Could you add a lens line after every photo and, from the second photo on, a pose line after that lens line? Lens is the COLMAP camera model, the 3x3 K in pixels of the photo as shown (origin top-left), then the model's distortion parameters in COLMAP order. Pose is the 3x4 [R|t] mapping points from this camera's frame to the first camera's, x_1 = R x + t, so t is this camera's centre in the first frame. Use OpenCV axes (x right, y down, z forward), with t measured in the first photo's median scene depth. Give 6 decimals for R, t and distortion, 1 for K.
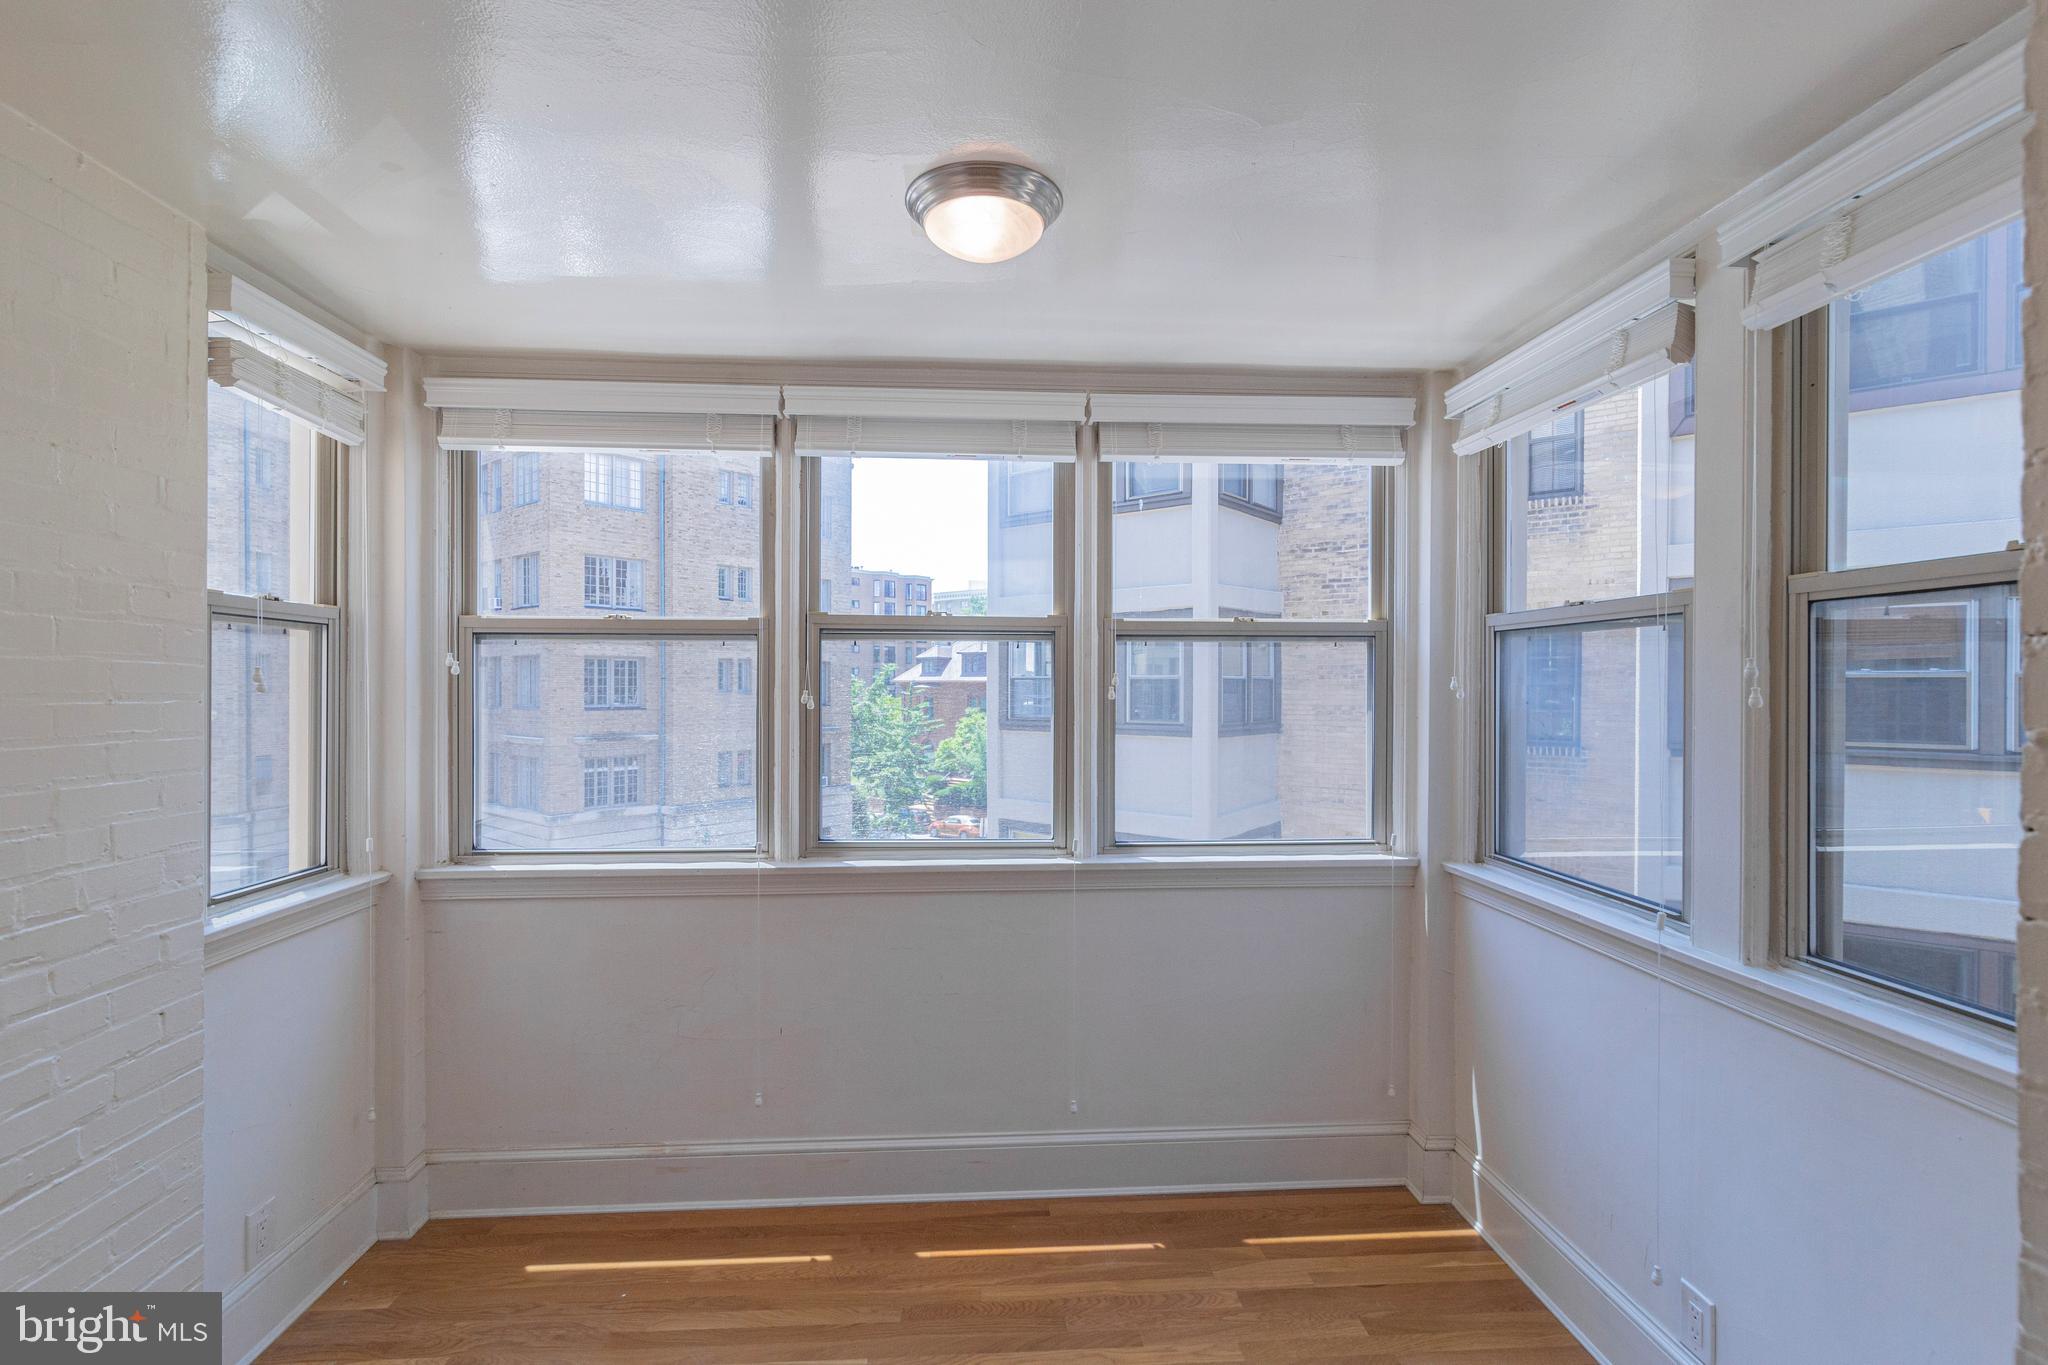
lens RADIAL K [[934.4, 0, 1021.4], [0, 934.4, 710.0], [0, 0, 1]] dist [0.006621, -0.002676]
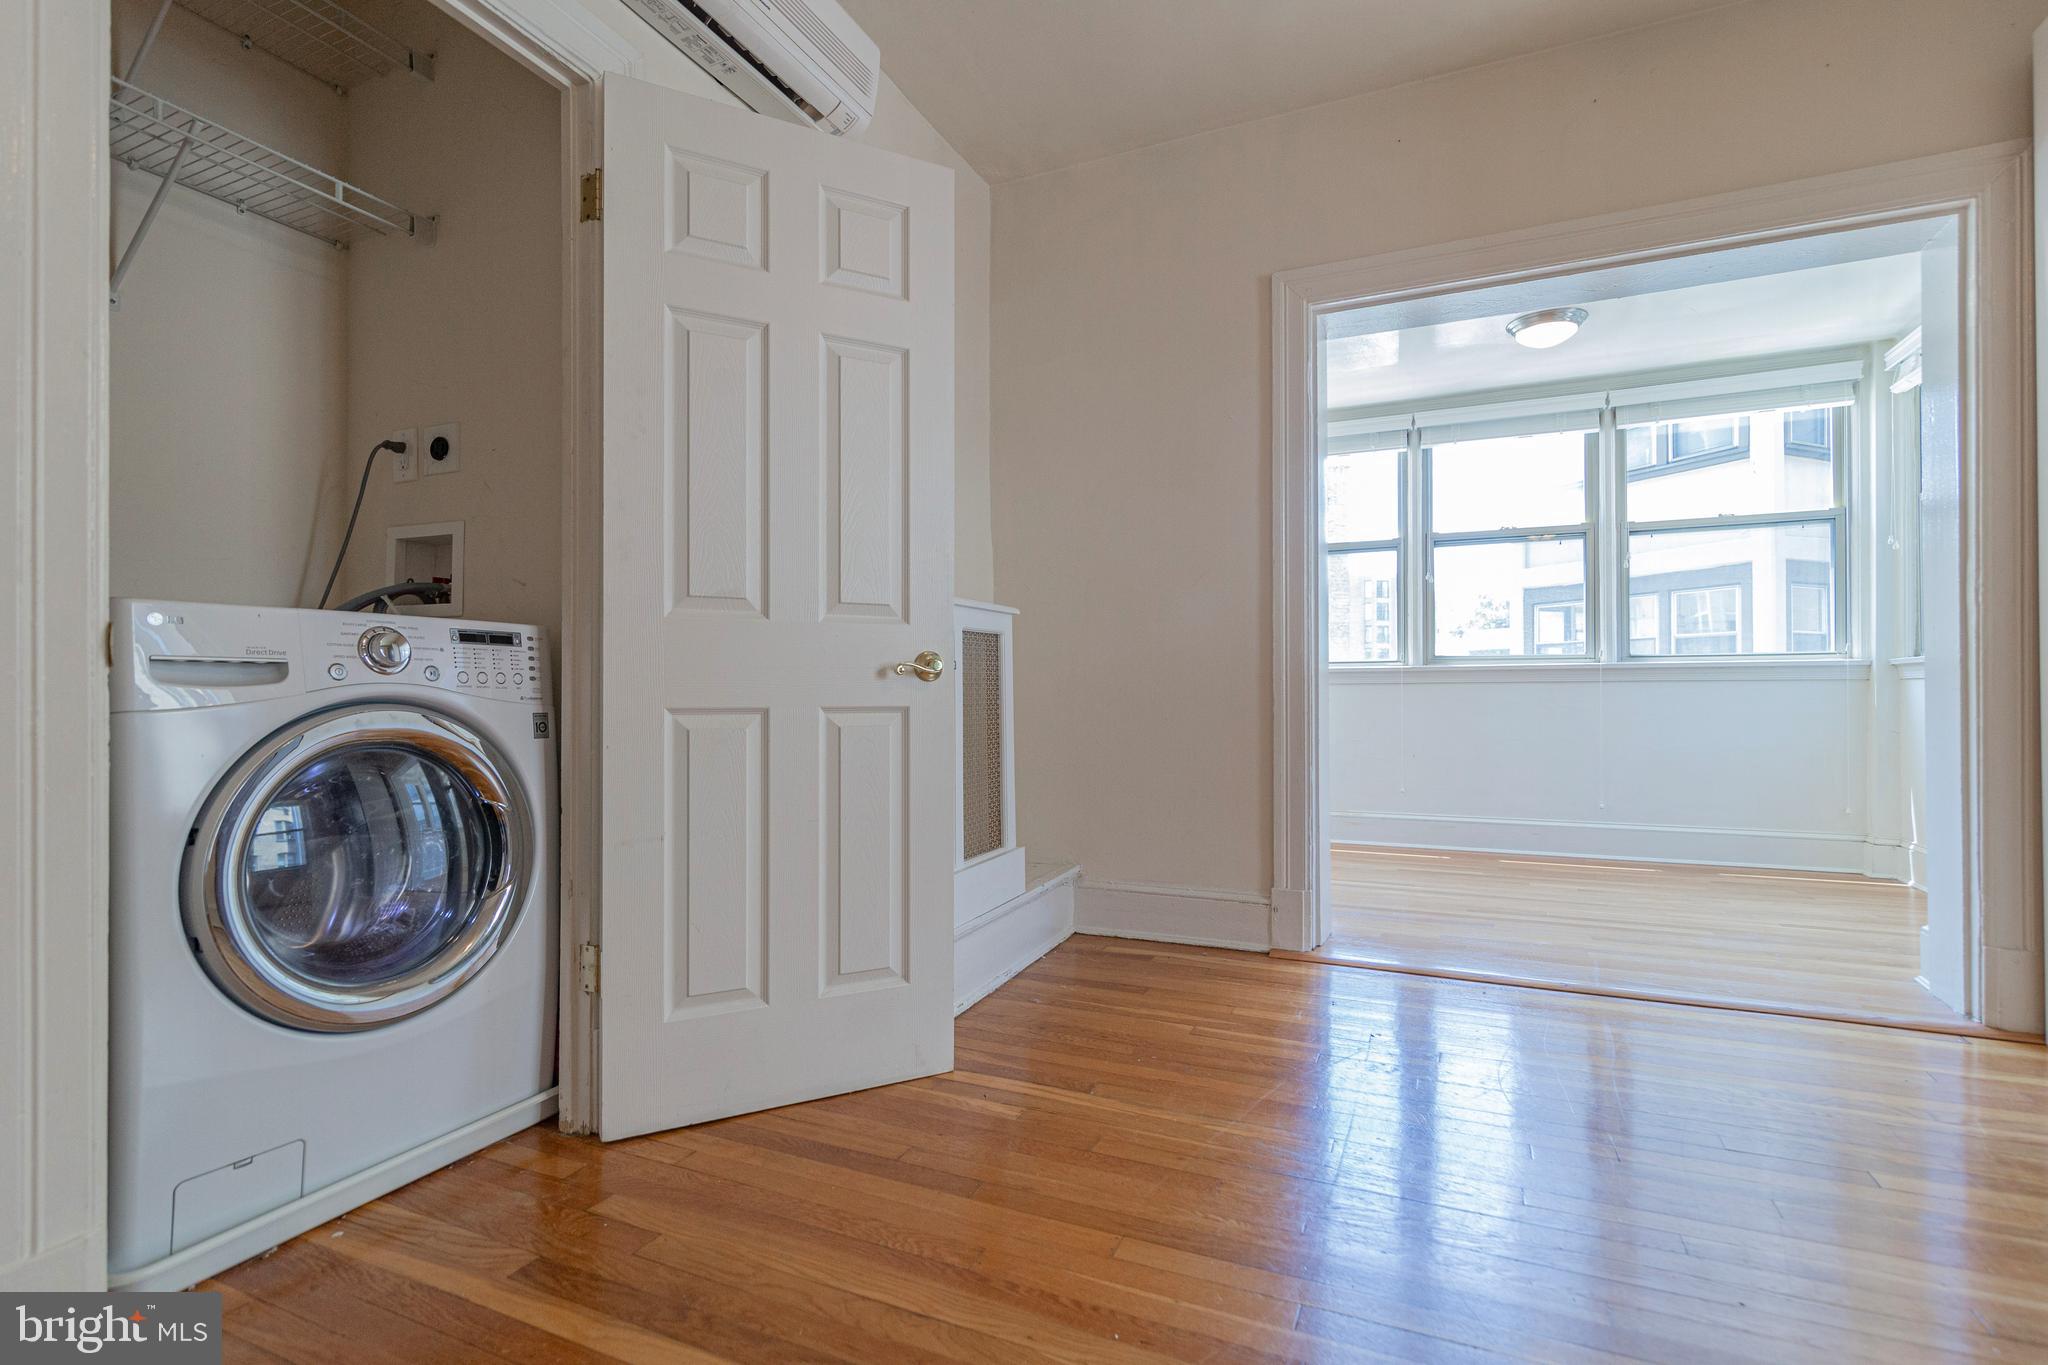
lens RADIAL K [[934.4, 0, 1015.7], [0, 934.4, 671.7], [0, 0, 1]] dist [0.006621, -0.002676]
pose [[0.871323, -0.007957, -0.490646, -0.034610], [-0.015629, 0.998911, -0.043955, 0.266417], [0.490462, 0.045968, 0.870250, -0.998072]]
